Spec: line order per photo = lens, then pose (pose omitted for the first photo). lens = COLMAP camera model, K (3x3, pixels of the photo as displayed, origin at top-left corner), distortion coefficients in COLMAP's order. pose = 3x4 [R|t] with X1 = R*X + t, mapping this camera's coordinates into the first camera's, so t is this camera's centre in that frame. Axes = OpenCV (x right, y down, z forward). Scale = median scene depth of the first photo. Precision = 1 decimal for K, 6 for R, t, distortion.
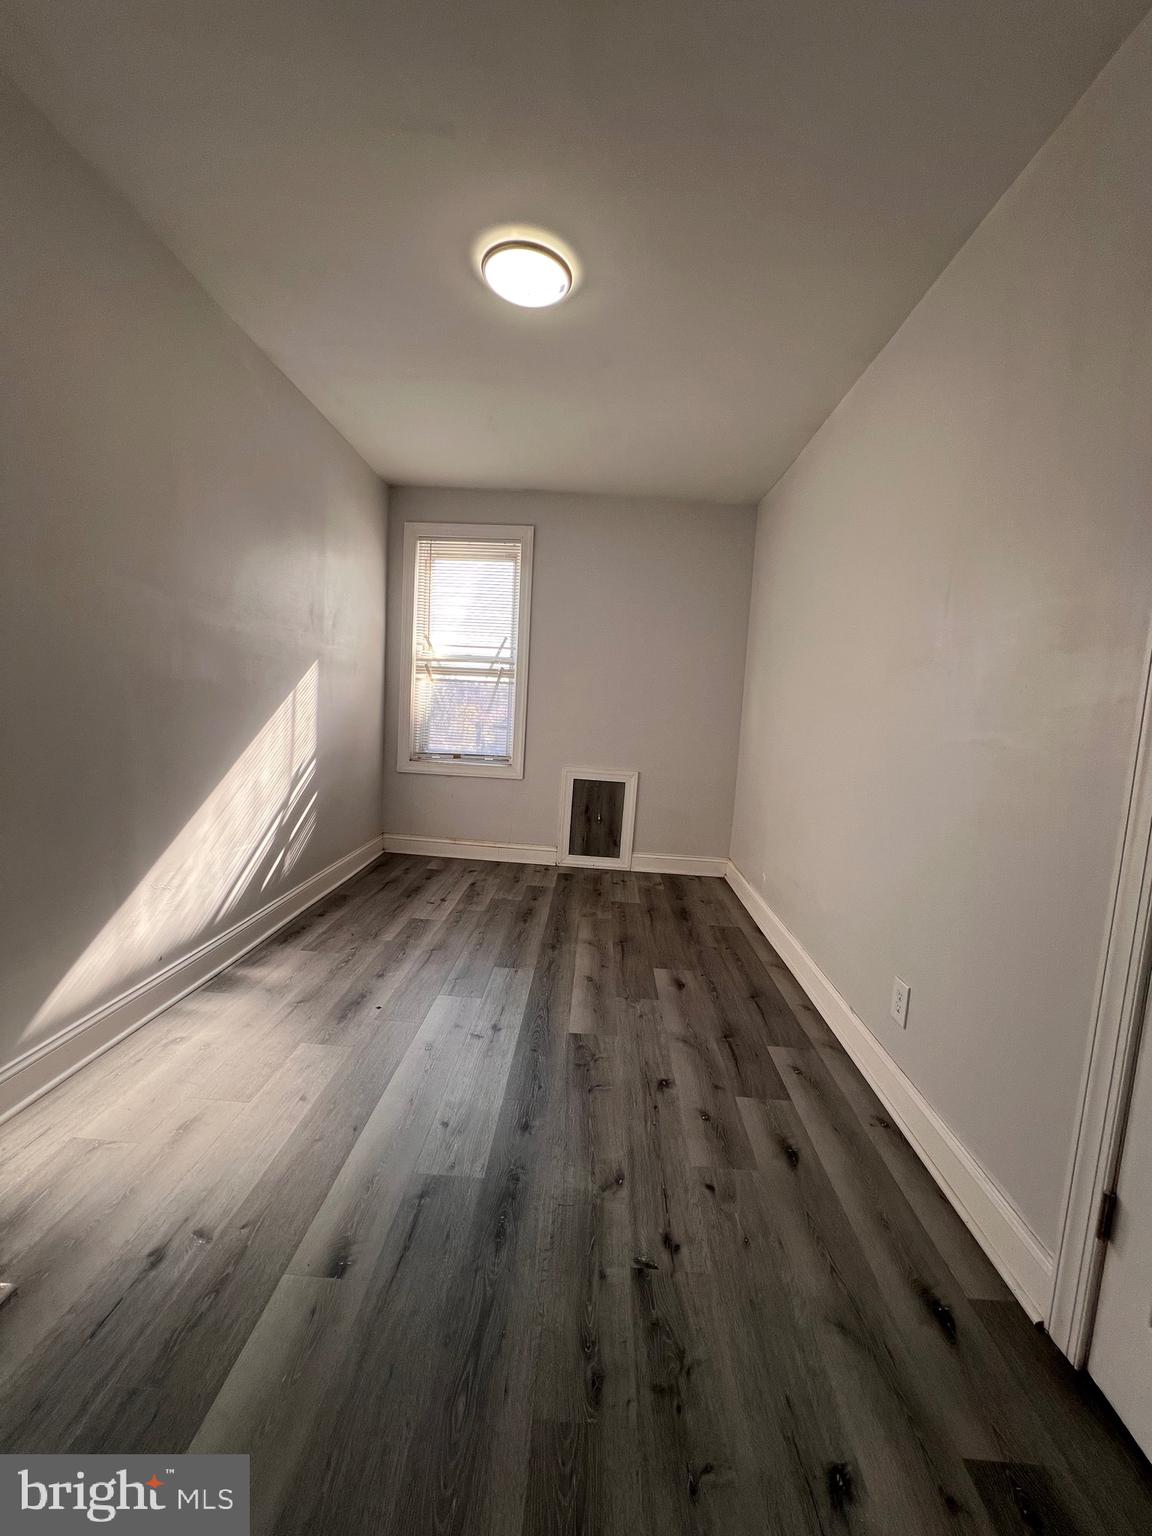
lens RADIAL K [[620.0, 0, 580.7], [0, 620.0, 761.6], [0, 0, 1]] dist [-0.001105, -0.000136]
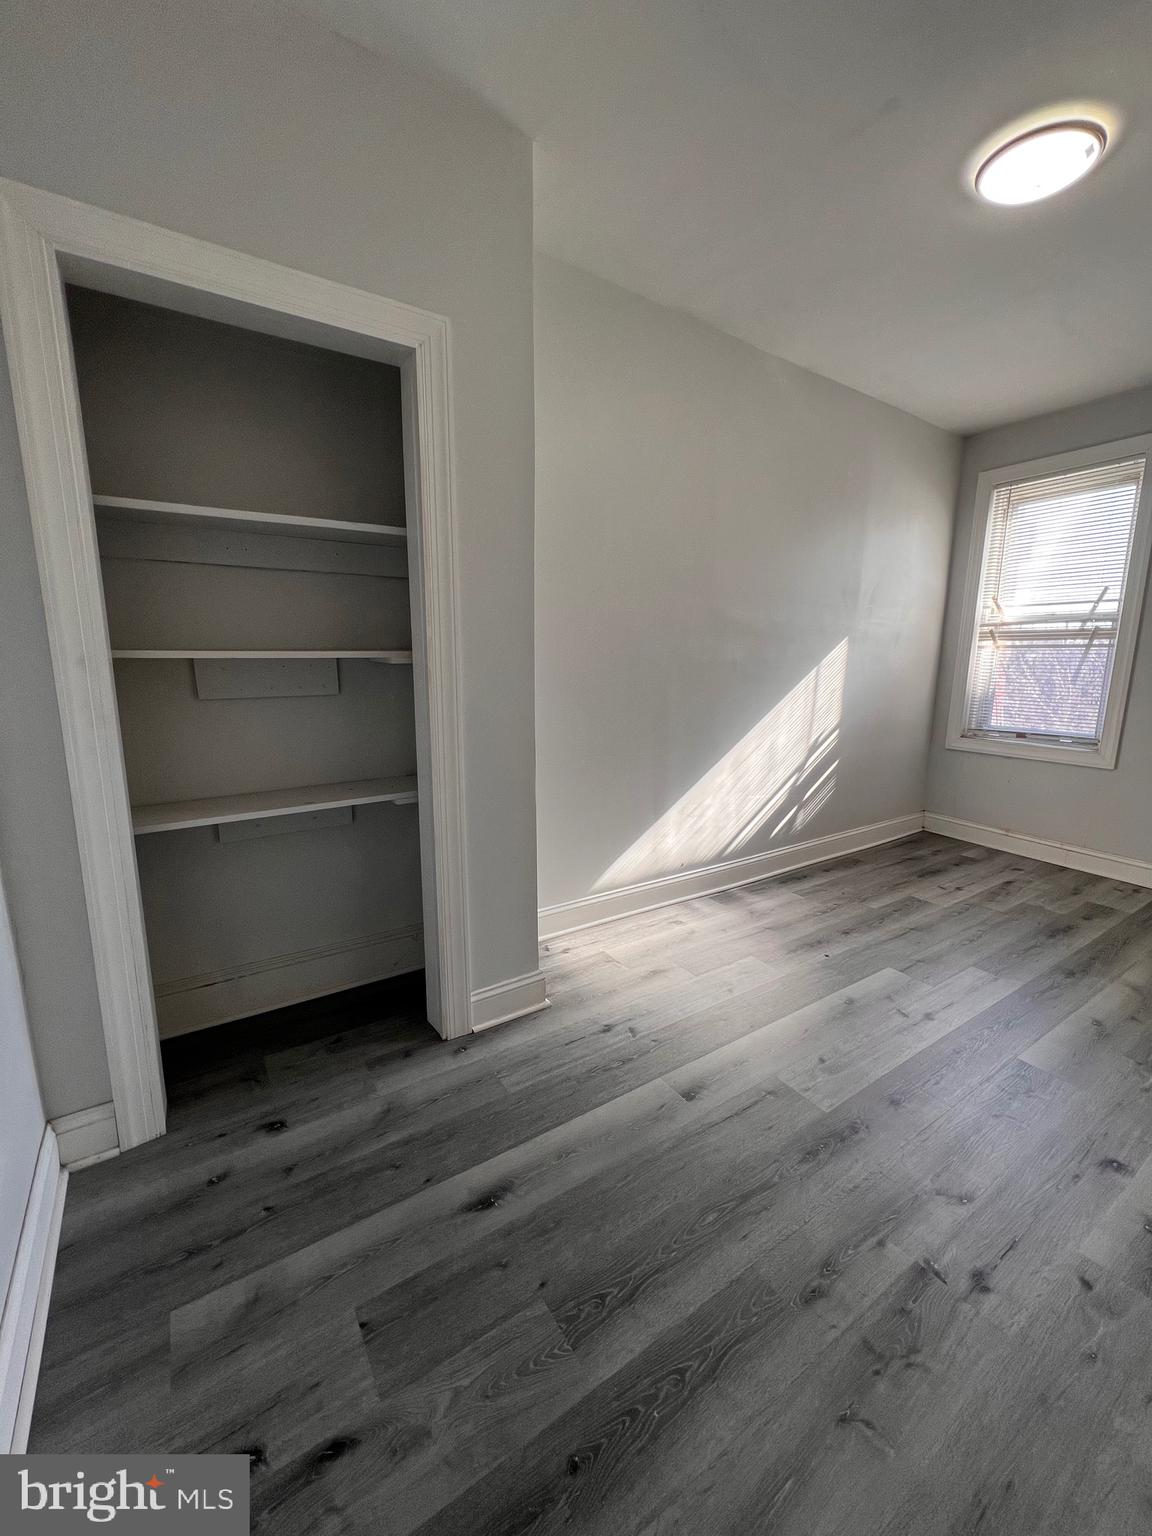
lens RADIAL K [[620.0, 0, 578.5], [0, 620.0, 769.6], [0, 0, 1]] dist [-0.001105, -0.000136]
pose [[0.572416, 0.101118, -0.813705, 0.245964], [-0.054820, 0.994866, 0.085067, -0.001596], [0.818129, -0.004086, 0.575020, 0.005950]]
